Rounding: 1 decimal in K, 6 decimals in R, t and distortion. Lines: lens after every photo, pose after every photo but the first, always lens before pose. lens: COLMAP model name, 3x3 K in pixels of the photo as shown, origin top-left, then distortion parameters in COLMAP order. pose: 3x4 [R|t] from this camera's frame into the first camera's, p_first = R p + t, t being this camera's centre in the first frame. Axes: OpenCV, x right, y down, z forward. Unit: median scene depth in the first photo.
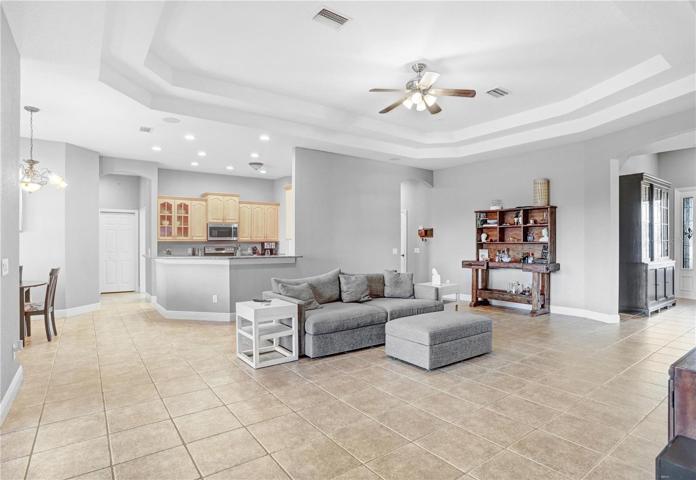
lens RADIAL K [[367.2, 0, 342.9], [0, 367.2, 241.1], [0, 0, 1]] dist [-0.026702, 0.000479]
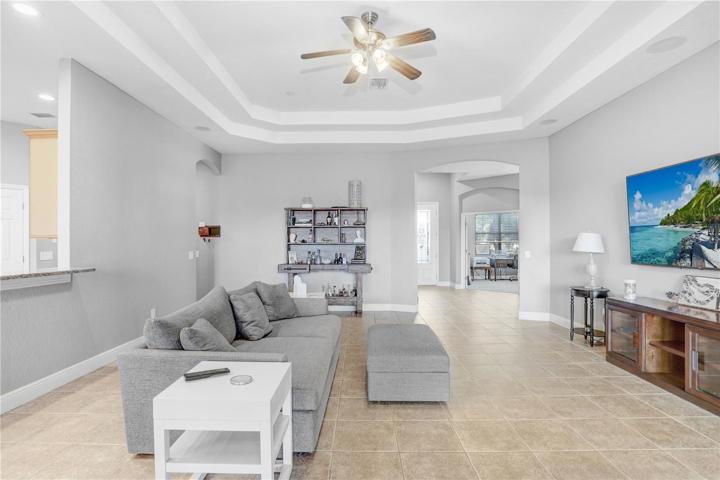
lens RADIAL K [[371.3, 0, 355.5], [0, 371.3, 241.7], [0, 0, 1]] dist [-0.052549, 0.017289]
pose [[0.602646, 0.003709, 0.798000, -0.232913], [0.000701, 0.999986, -0.005177, 0.004426], [-0.798009, 0.003679, 0.602635, 0.302026]]
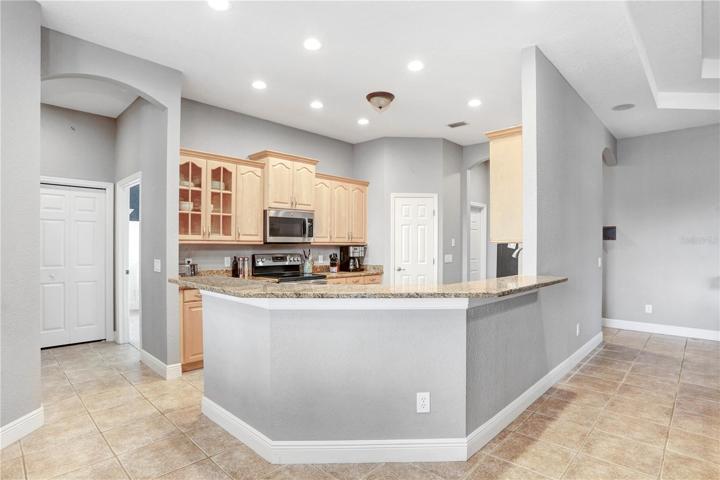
lens RADIAL K [[371.3, 0, 368.9], [0, 371.3, 248.5], [0, 0, 1]] dist [-0.052549, 0.017289]
pose [[0.980187, 0.003760, 0.198040, -0.347550], [-0.006341, 0.999903, 0.012398, -0.000575], [-0.197974, -0.013408, 0.980116, 0.475694]]
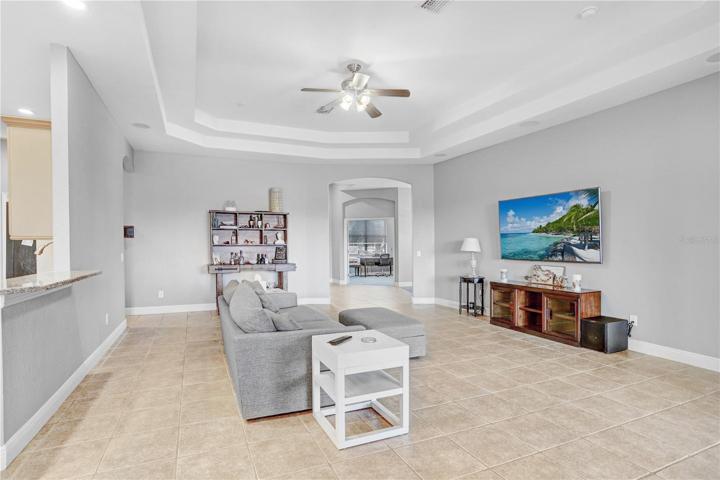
lens RADIAL K [[371.3, 0, 347.3], [0, 371.3, 241.2], [0, 0, 1]] dist [-0.052549, 0.017289]
pose [[0.223032, 0.008754, 0.974772, -0.416664], [0.001224, 0.999956, -0.009260, 0.003217], [-0.974810, 0.003258, 0.223012, 0.434950]]
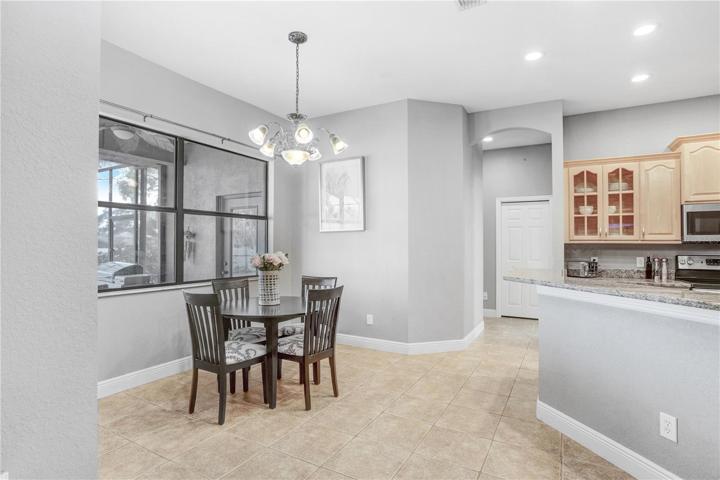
lens RADIAL K [[371.3, 0, 337.9], [0, 371.3, 239.7], [0, 0, 1]] dist [-0.052549, 0.017289]
pose [[0.382845, -0.006104, -0.923792, -0.126920], [-0.003748, 0.999960, -0.008160, 0.000945], [0.923805, 0.006587, 0.382807, 0.452649]]
